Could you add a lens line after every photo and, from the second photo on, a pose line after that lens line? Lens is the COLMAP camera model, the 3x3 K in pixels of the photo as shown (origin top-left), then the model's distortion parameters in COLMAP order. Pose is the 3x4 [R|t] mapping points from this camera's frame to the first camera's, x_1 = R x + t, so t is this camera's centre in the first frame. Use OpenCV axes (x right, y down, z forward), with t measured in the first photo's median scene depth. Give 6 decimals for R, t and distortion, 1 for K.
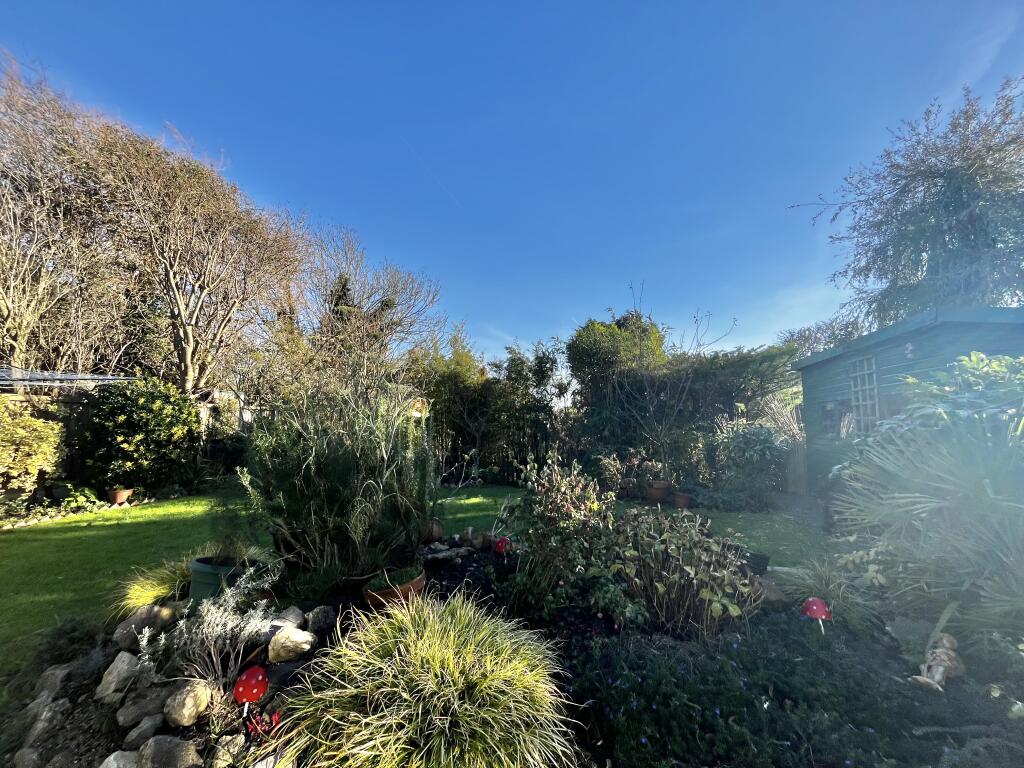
lens RADIAL K [[418.1, 0, 511.7], [0, 418.1, 381.7], [0, 0, 1]] dist [-0.002212, 0.000541]
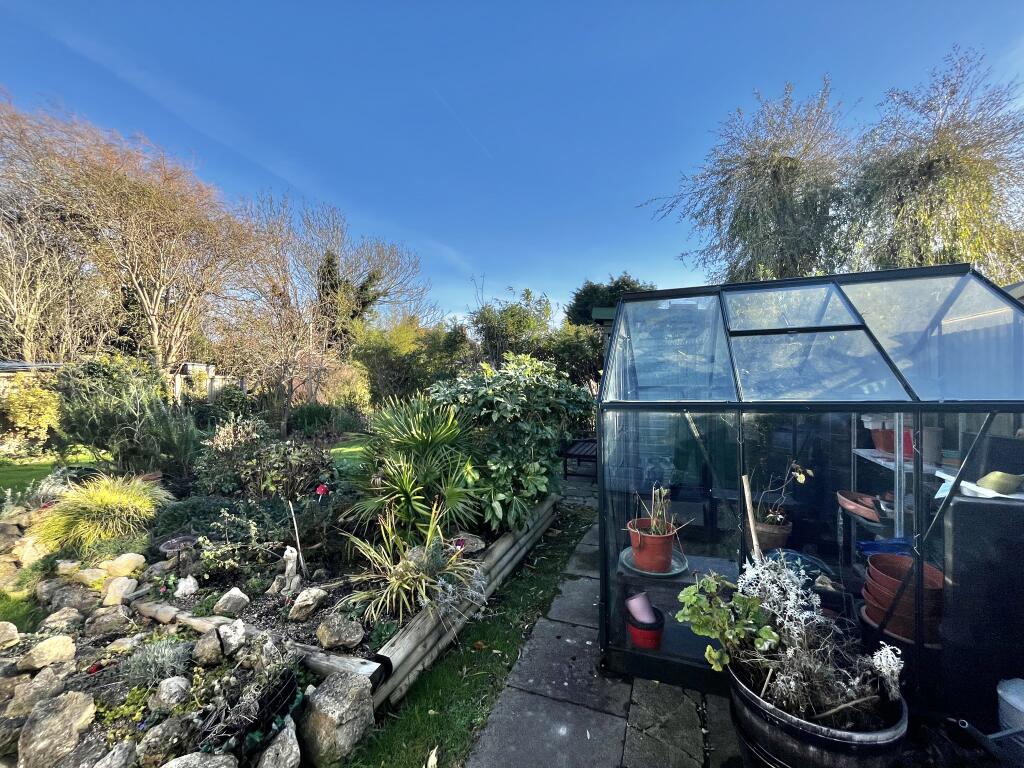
lens RADIAL K [[418.1, 0, 509.7], [0, 418.1, 387.1], [0, 0, 1]] dist [-0.002212, 0.000541]
pose [[0.996138, -0.004546, -0.087679, 0.436318], [0.013881, 0.994253, 0.106155, -0.037671], [0.086693, -0.106963, 0.990476, -0.204120]]
